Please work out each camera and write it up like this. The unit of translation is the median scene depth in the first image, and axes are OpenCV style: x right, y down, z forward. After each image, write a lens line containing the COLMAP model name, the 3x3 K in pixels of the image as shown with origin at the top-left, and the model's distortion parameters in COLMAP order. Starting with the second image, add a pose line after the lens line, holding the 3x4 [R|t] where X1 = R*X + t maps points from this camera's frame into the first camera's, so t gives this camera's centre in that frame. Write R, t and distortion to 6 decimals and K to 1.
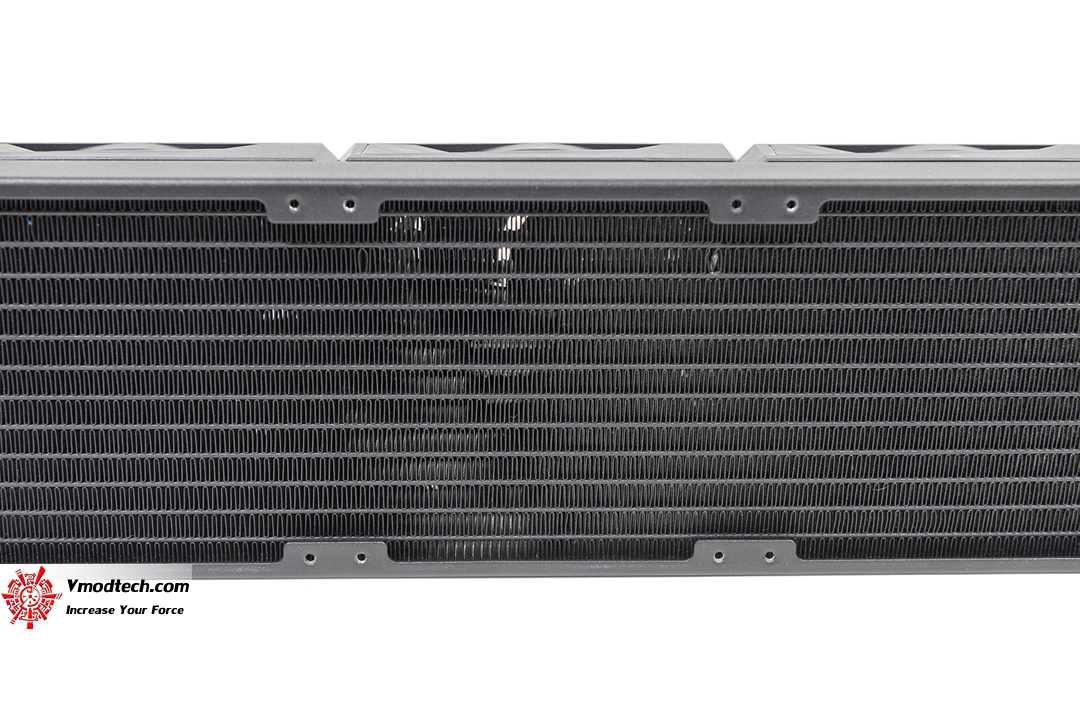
lens RADIAL K [[2045.1, 0, 539.7], [0, 2045.1, 362.8], [0, 0, 1]] dist [-0.079224, 0.000000]
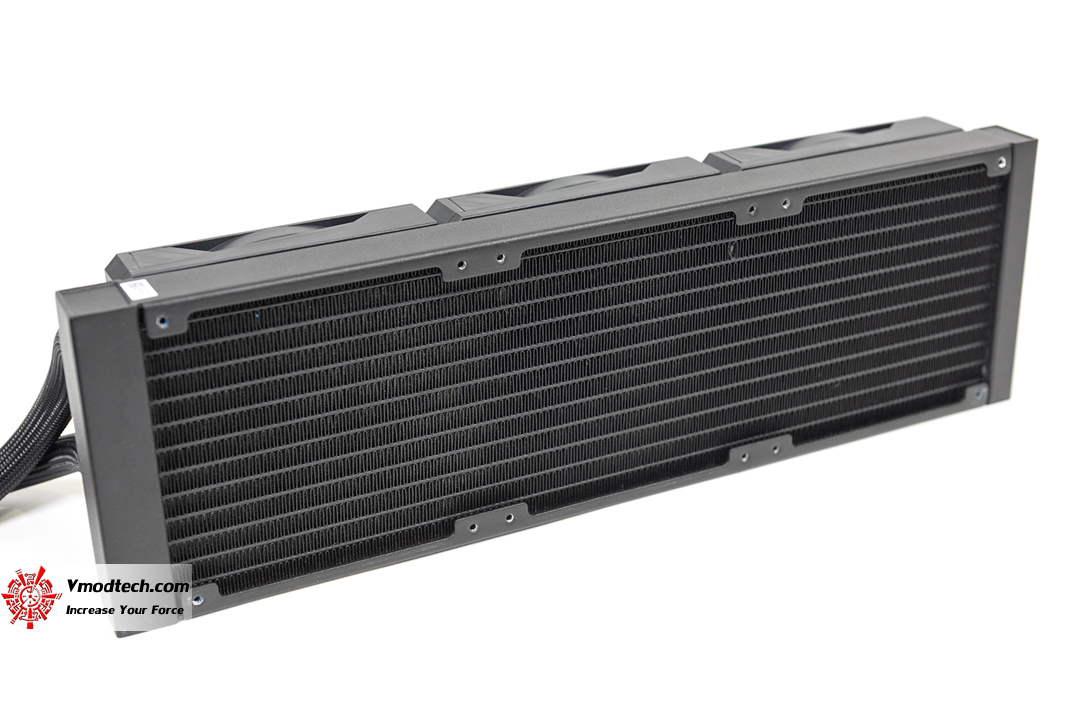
lens RADIAL K [[1610.9, 0, 539.6], [0, 1610.9, 358.0], [0, 0, 1]] dist [-0.062701, 0.000000]
pose [[0.902535, -0.198754, 0.382004, -0.461405], [0.216833, 0.976199, -0.004385, 0.000355], [-0.372041, 0.086789, 0.924150, -0.003712]]
